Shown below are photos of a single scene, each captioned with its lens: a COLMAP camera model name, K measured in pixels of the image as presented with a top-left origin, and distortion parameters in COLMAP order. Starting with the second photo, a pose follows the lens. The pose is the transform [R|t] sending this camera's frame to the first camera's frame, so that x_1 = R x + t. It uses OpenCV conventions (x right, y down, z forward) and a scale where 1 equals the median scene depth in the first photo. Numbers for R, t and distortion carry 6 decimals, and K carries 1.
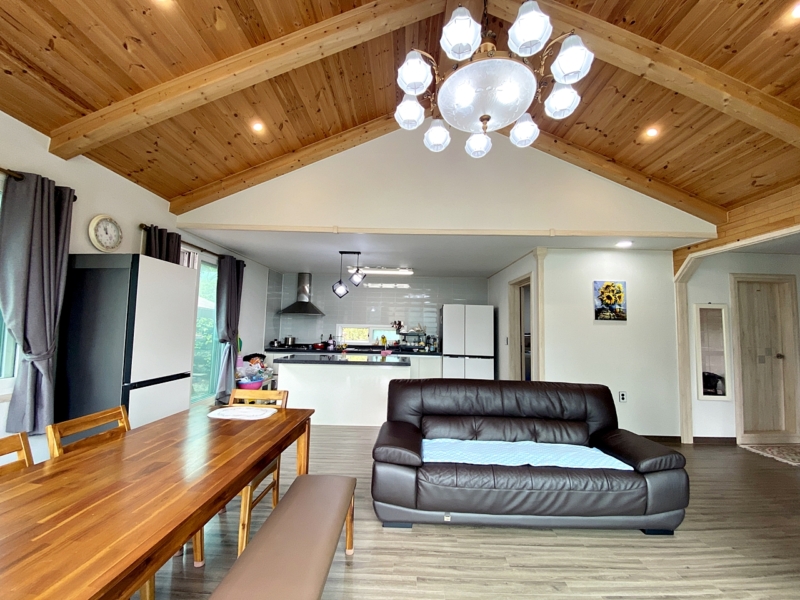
lens RADIAL K [[331.1, 0, 402.4], [0, 331.1, 302.7], [0, 0, 1]] dist [0.023465, -0.017514]
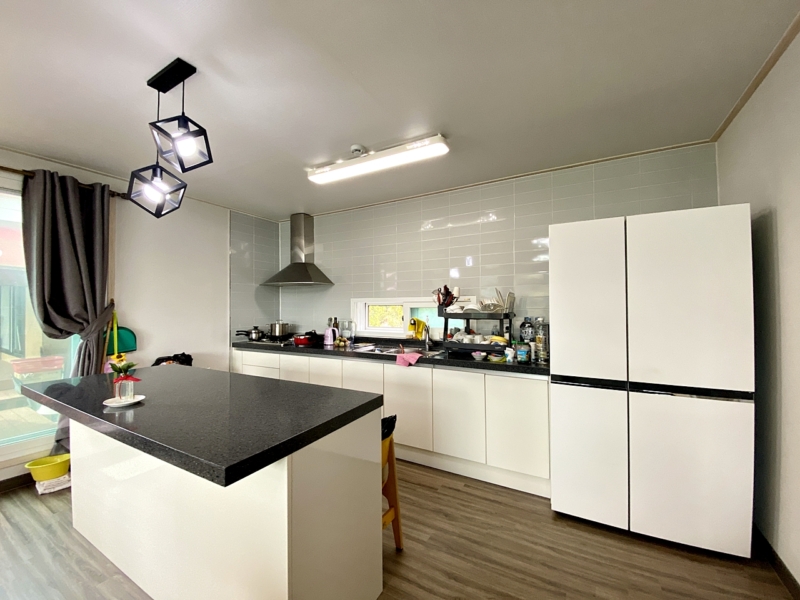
lens RADIAL K [[330.9, 0, 398.9], [0, 330.9, 300.5], [0, 0, 1]] dist [0.013238, -0.017727]
pose [[0.865658, -0.038806, -0.499129, 0.156001], [0.062171, 0.997607, 0.030264, 0.060602], [0.496760, -0.057230, 0.865999, 0.620663]]
